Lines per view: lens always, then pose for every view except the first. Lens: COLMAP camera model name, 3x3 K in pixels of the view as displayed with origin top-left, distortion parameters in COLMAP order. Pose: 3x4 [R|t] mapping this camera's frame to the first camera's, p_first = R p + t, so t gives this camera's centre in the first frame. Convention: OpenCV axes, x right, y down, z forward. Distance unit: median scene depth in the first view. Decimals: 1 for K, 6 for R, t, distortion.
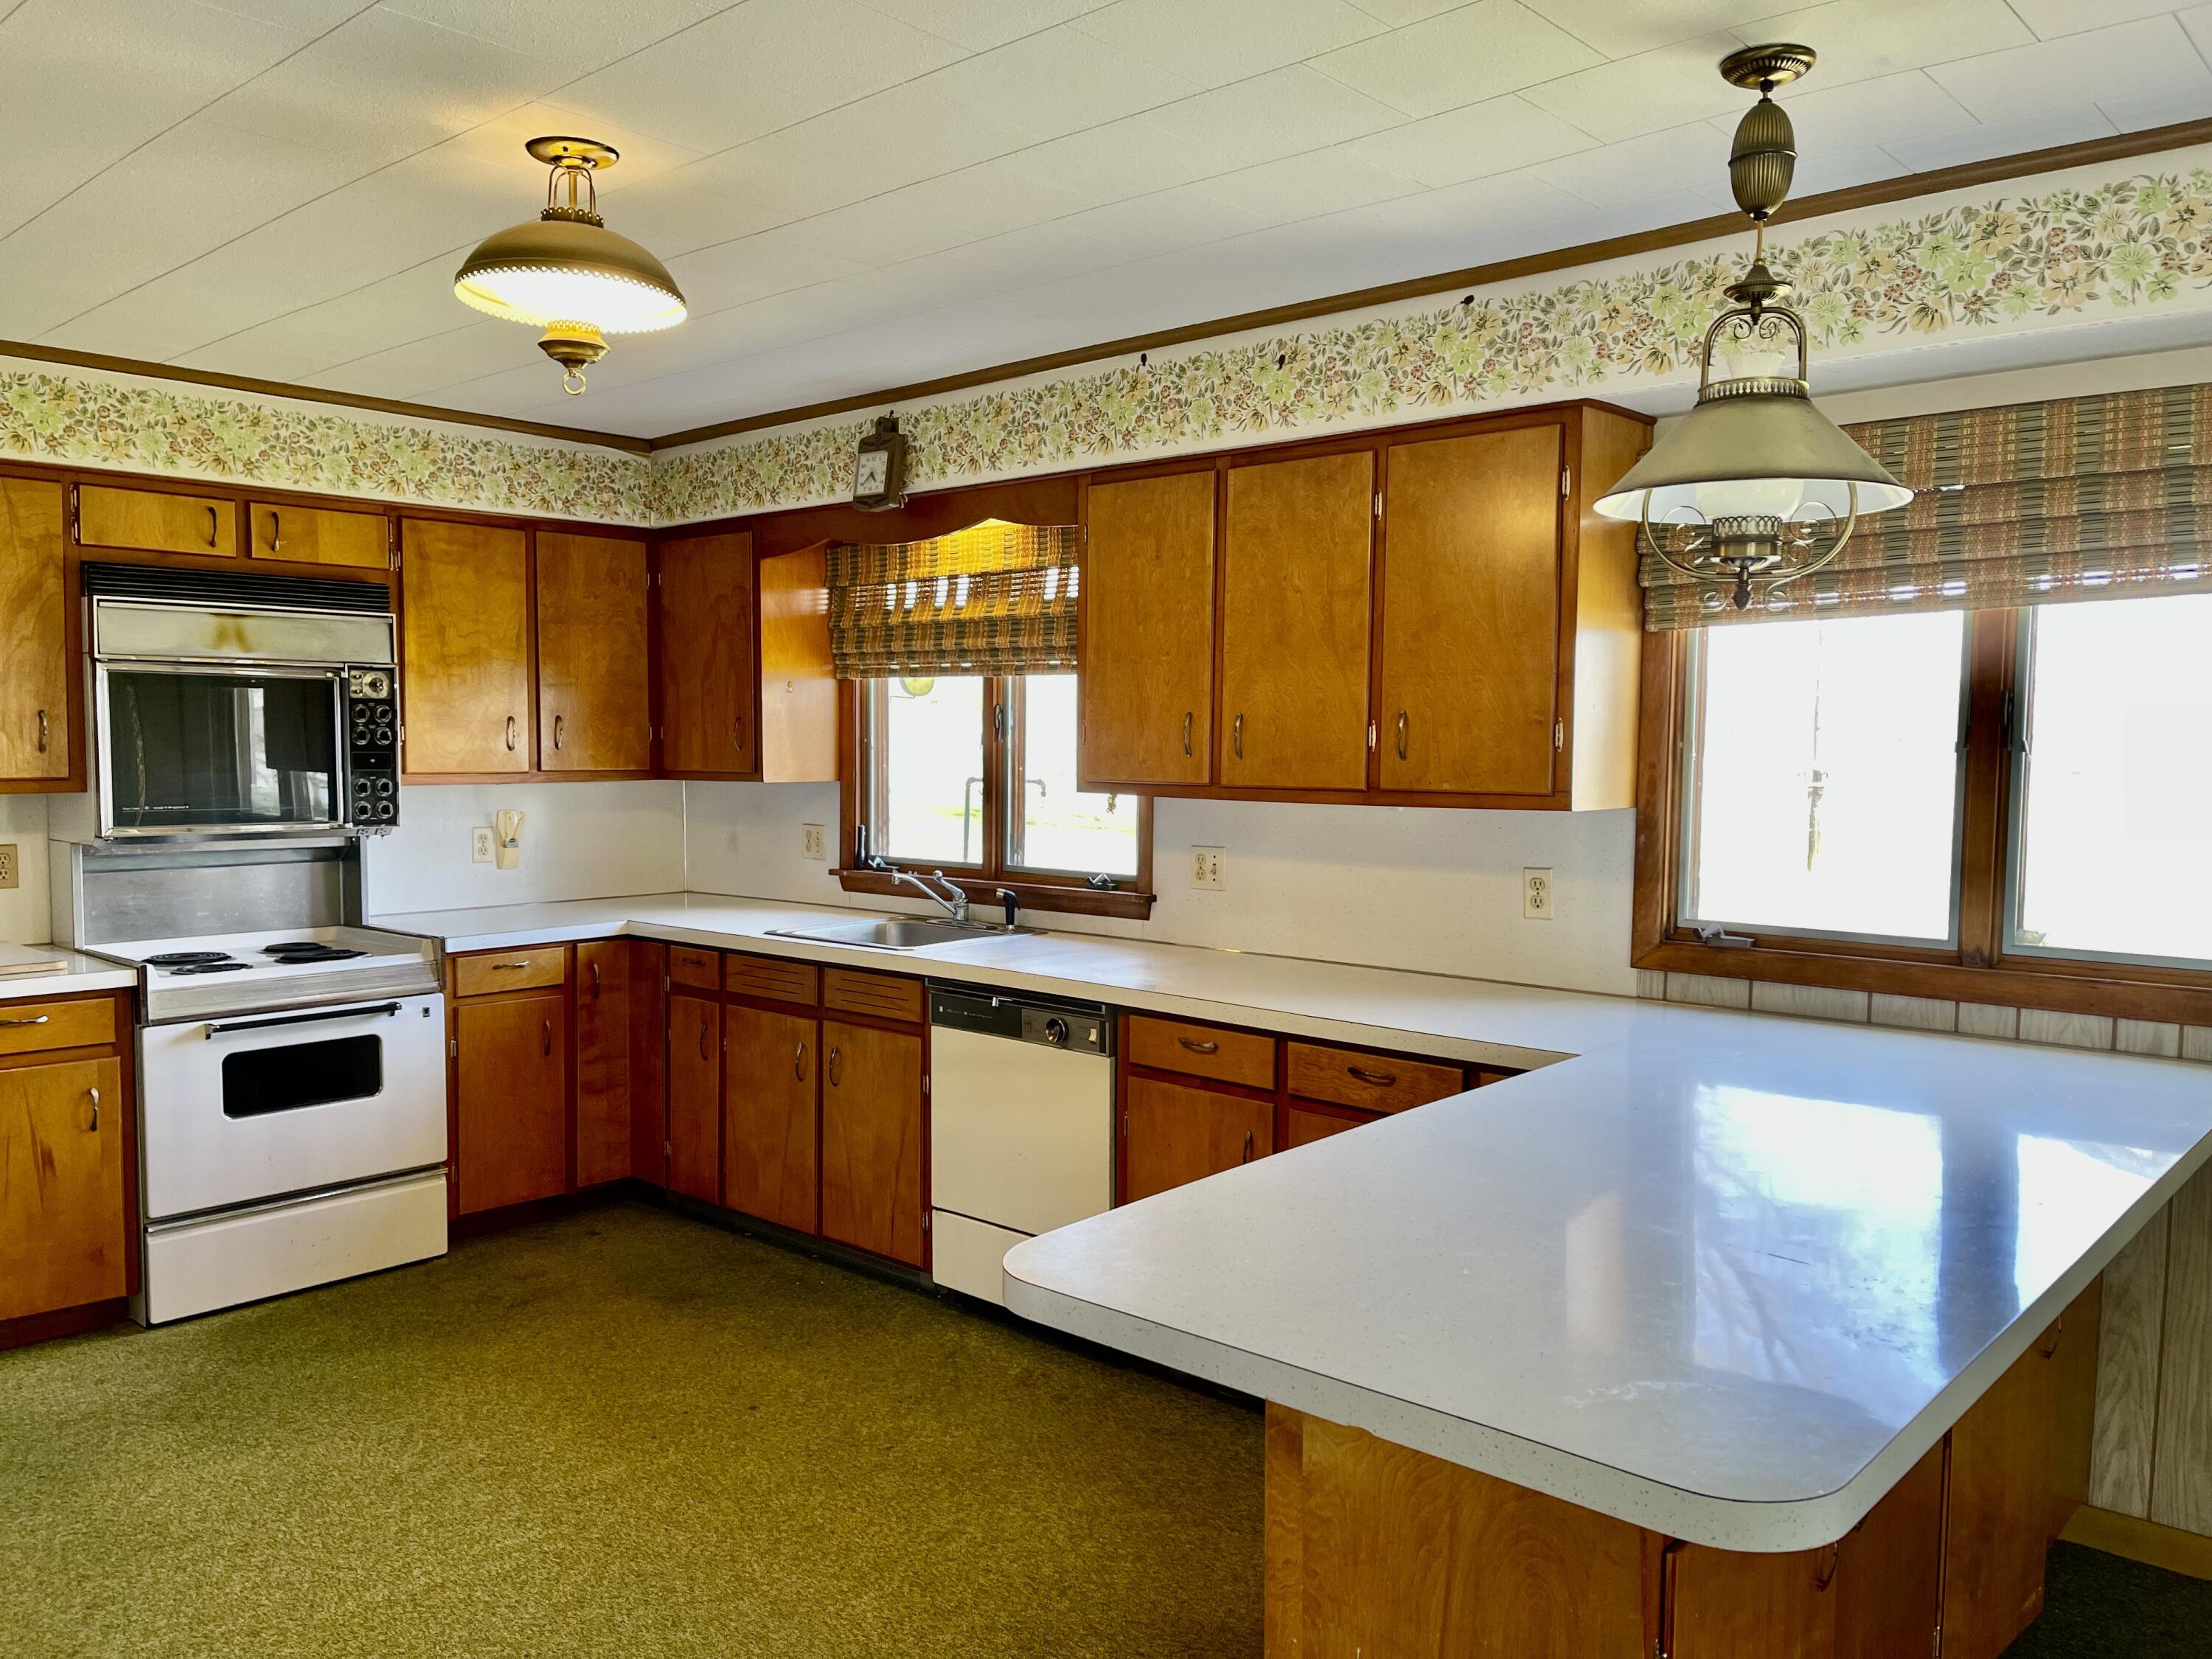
lens RADIAL K [[1659.9, 0, 1106.2], [0, 1659.9, 839.6], [0, 0, 1]] dist [0.067746, -0.073671]
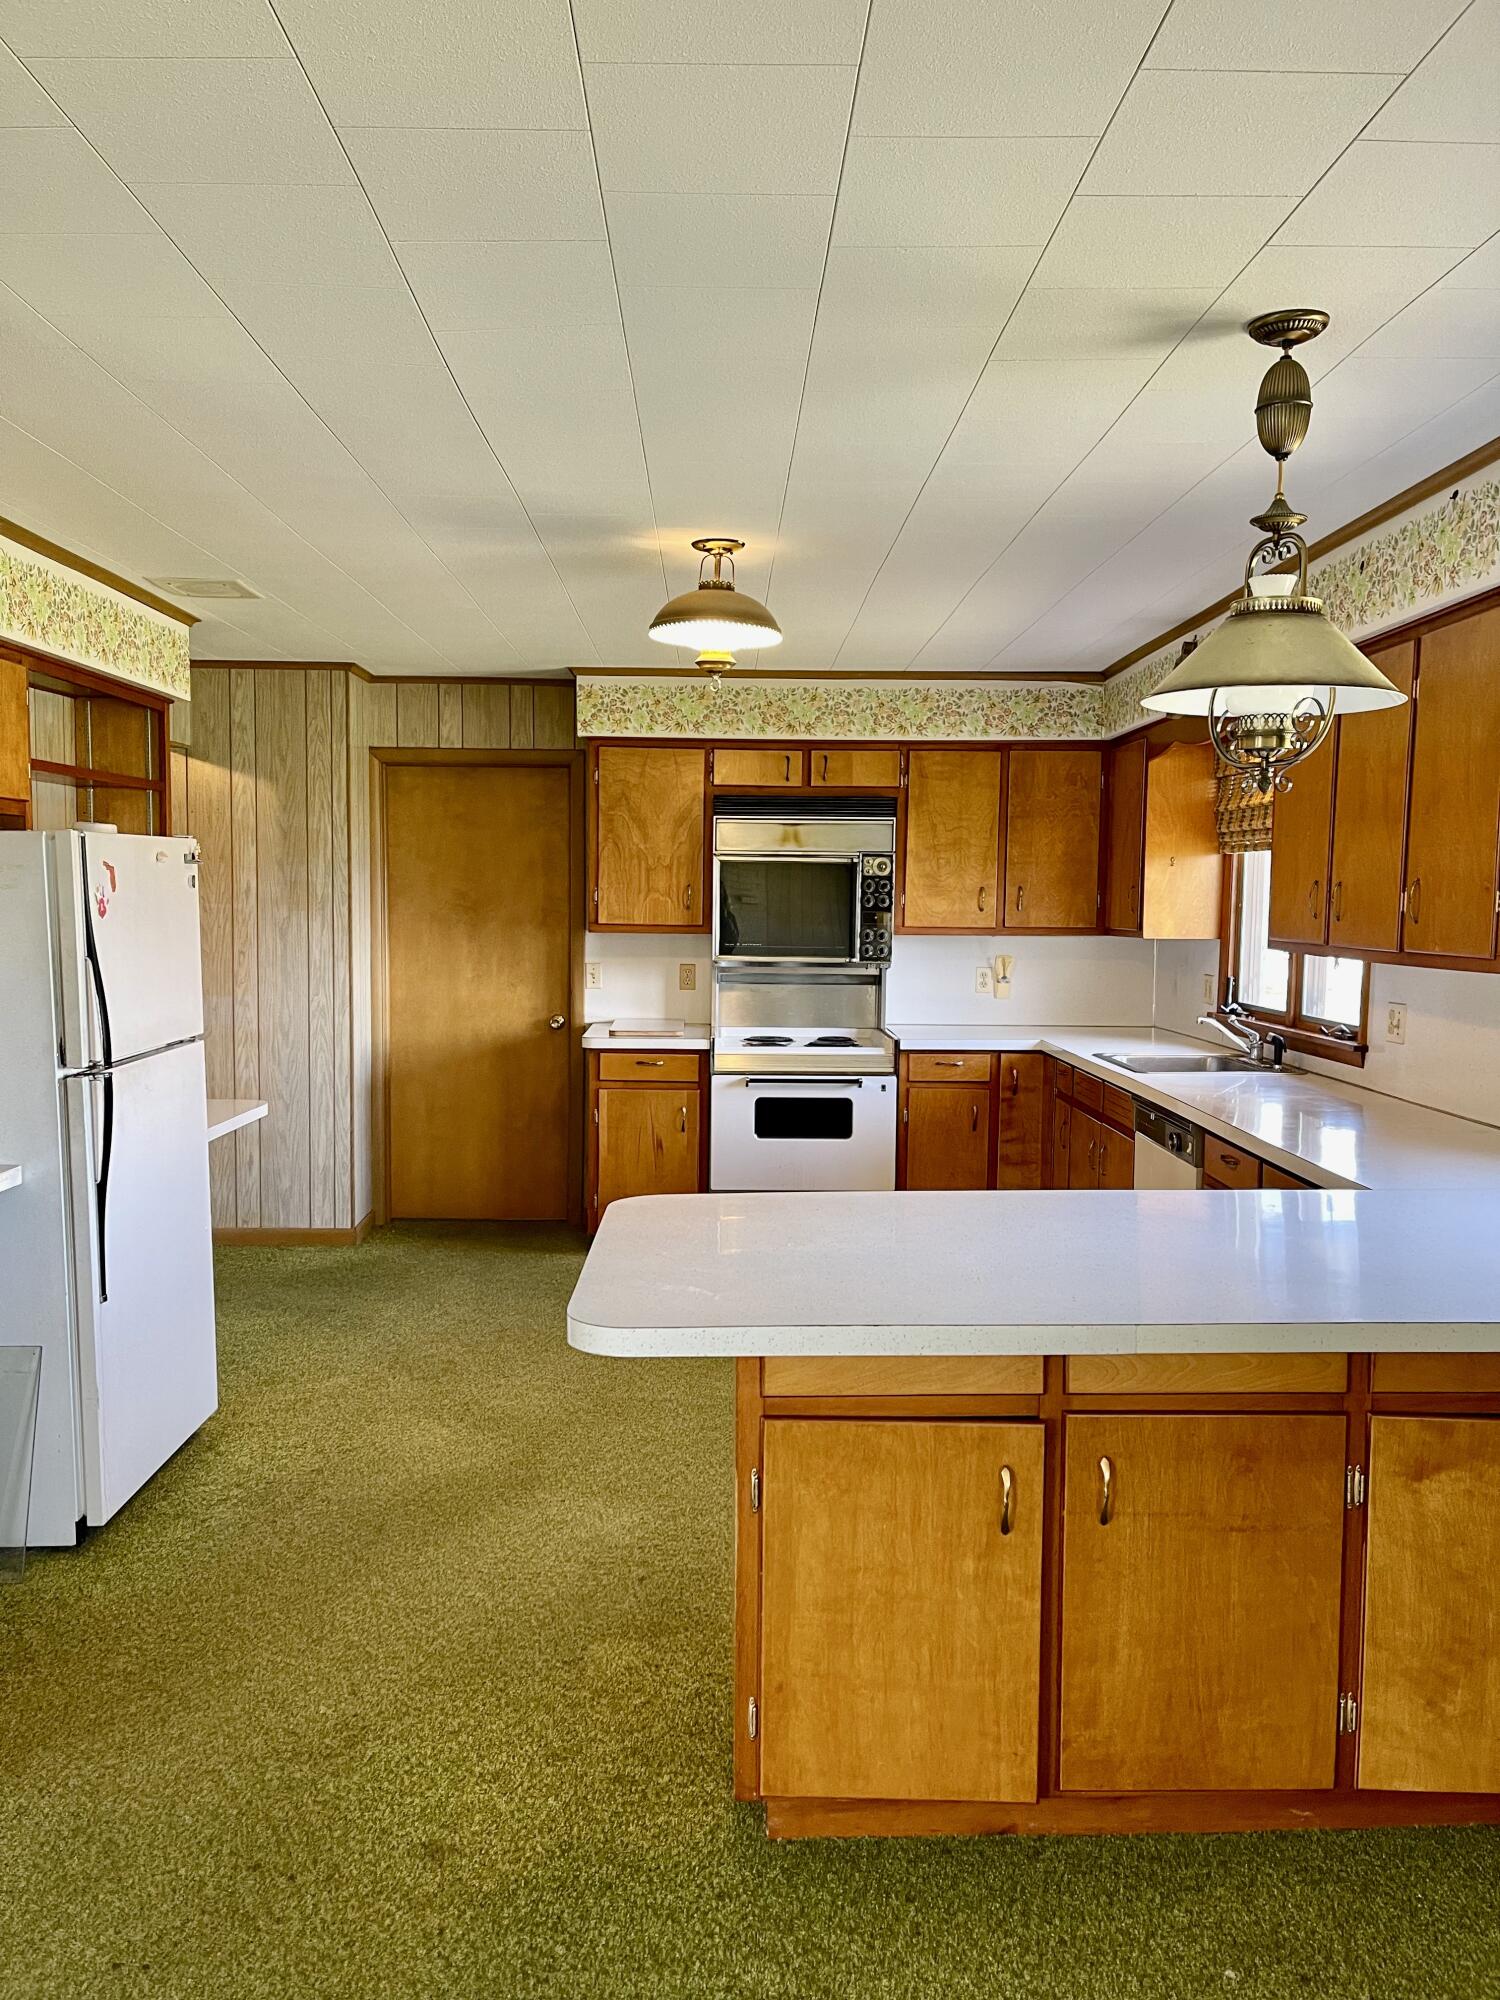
lens RADIAL K [[1500.8, 0, 748.0], [0, 1500.8, 1013.1], [0, 0, 1]] dist [0.067746, -0.073671]
pose [[0.684222, 0.058992, -0.726884, 0.480975], [-0.051485, 0.998143, 0.032543, 0.000210], [0.727454, 0.015157, 0.685989, 0.006050]]
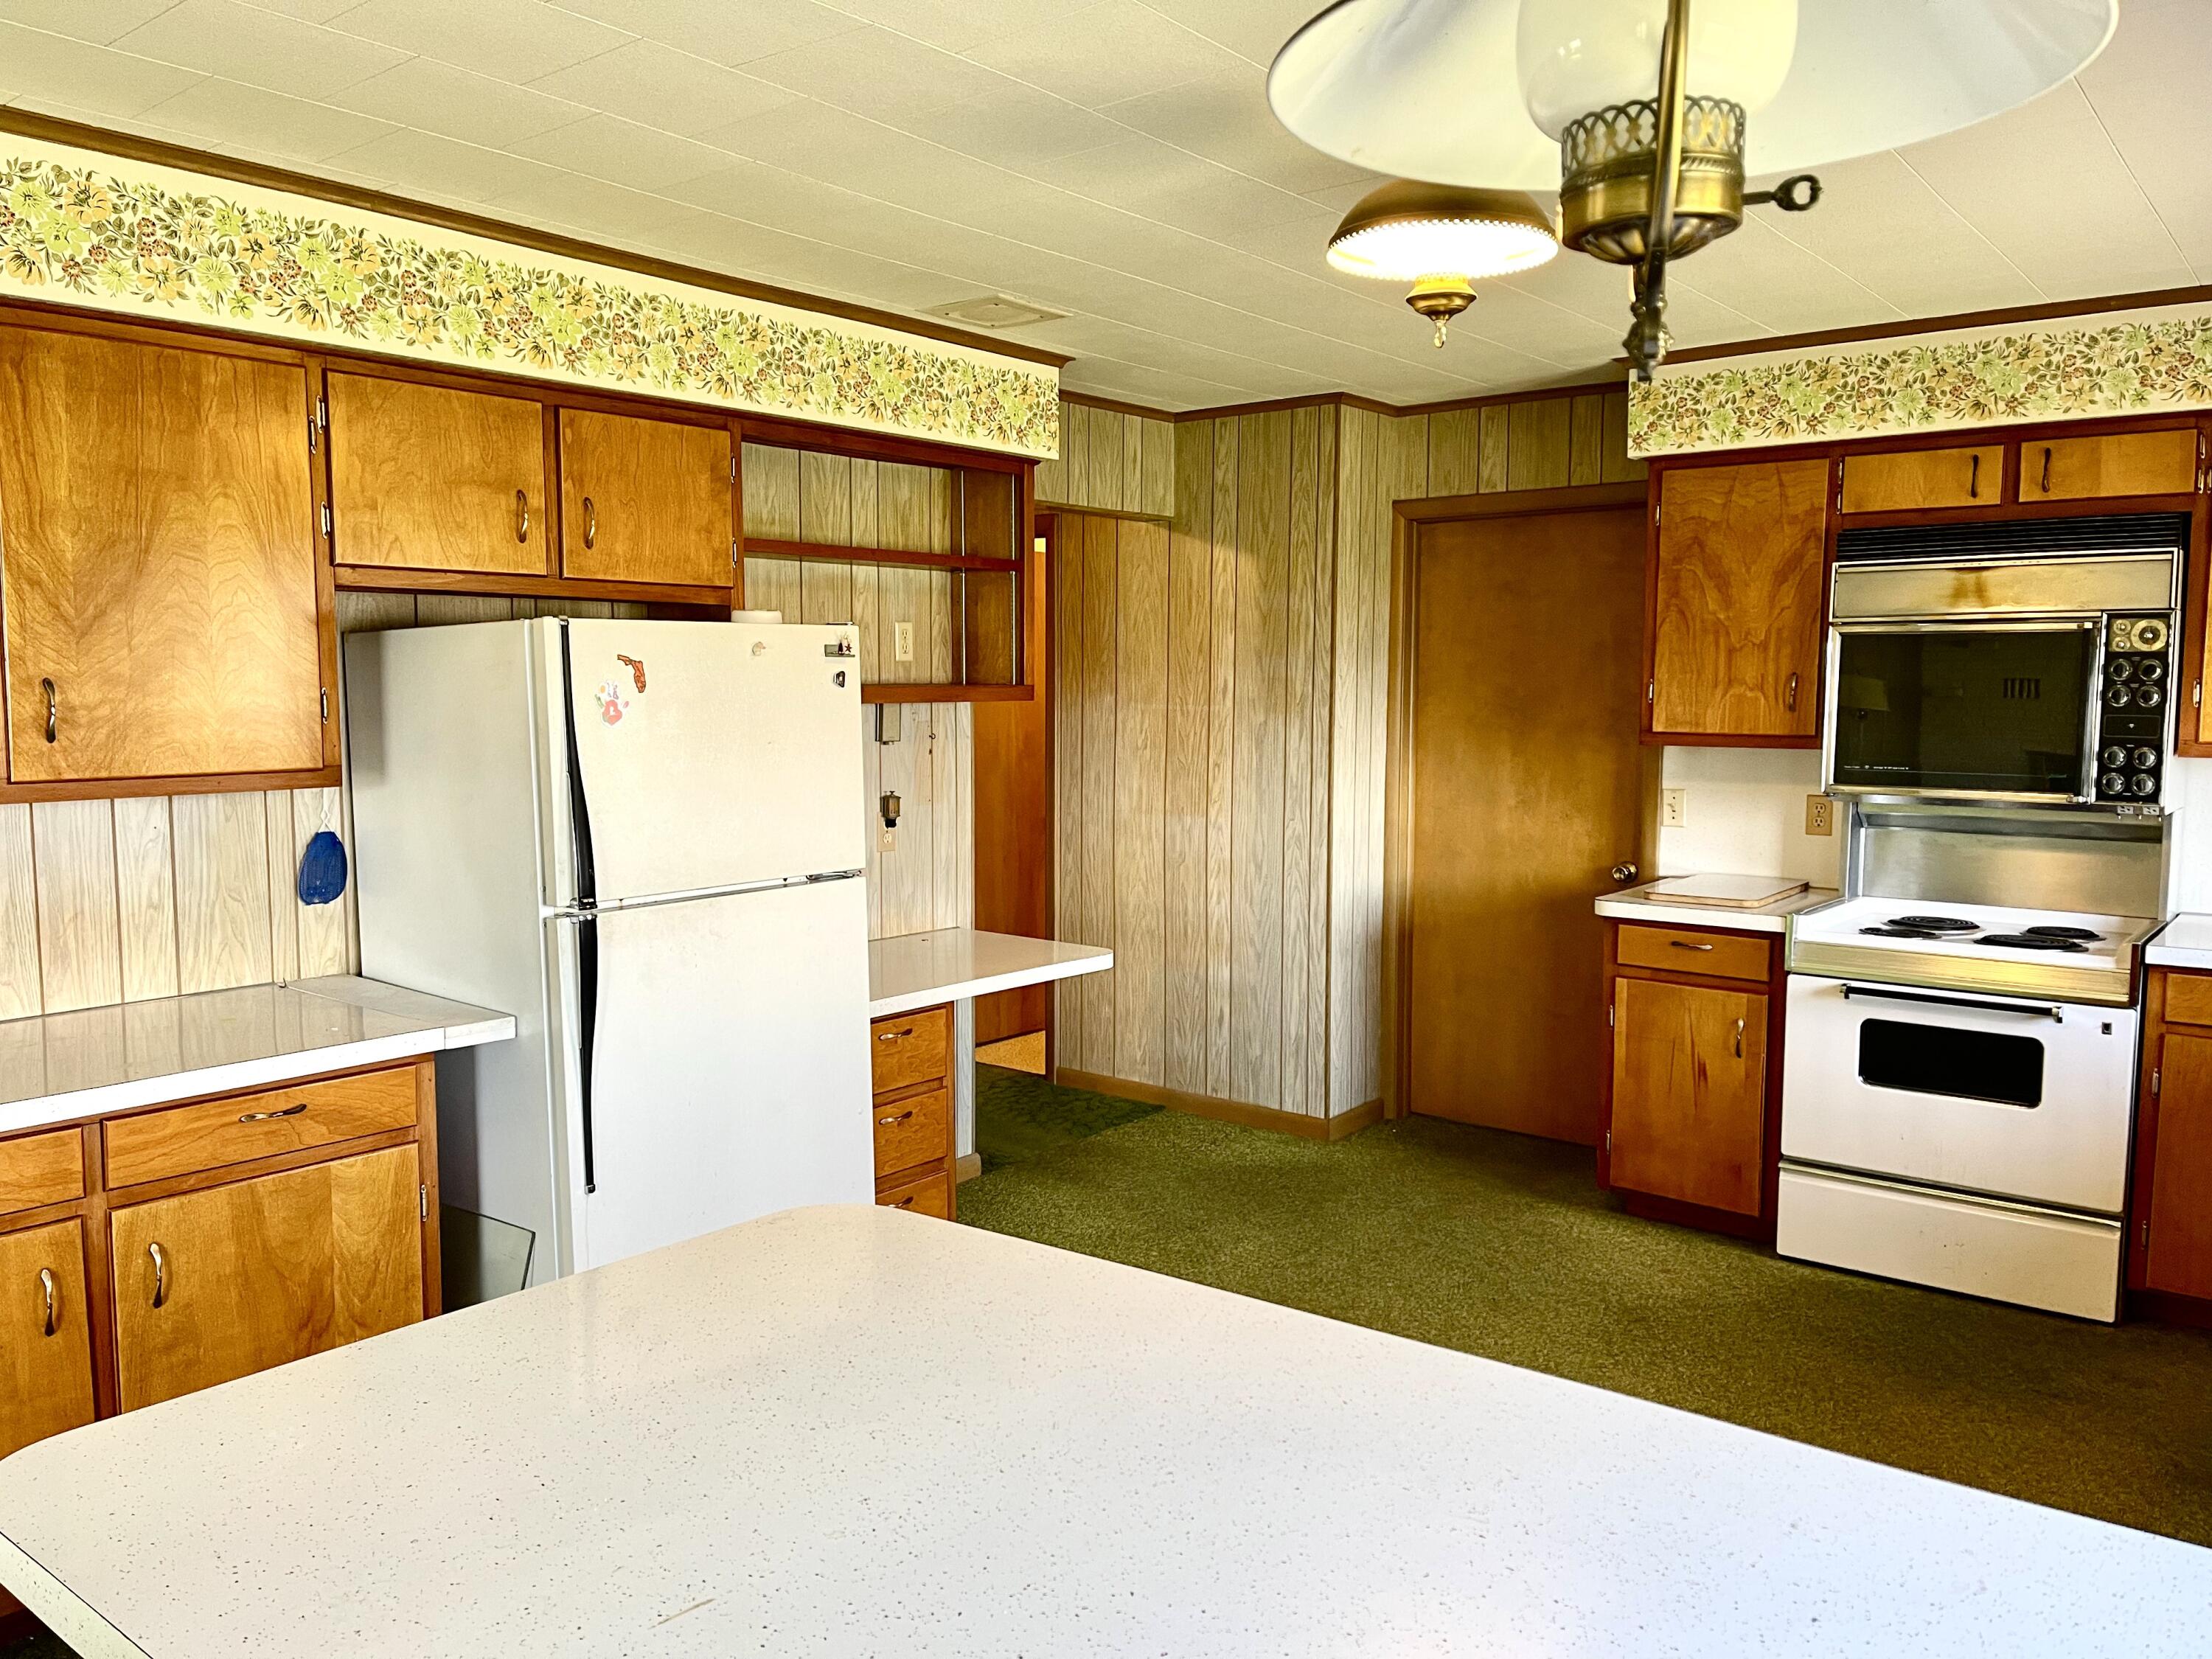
lens RADIAL K [[1659.9, 0, 1092.0], [0, 1659.9, 829.9], [0, 0, 1]] dist [0.067746, -0.073671]
pose [[0.059873, 0.081764, -0.994852, 0.398694], [-0.063710, 0.994921, 0.077935, -0.028891], [0.996171, 0.058716, 0.064778, 0.448935]]
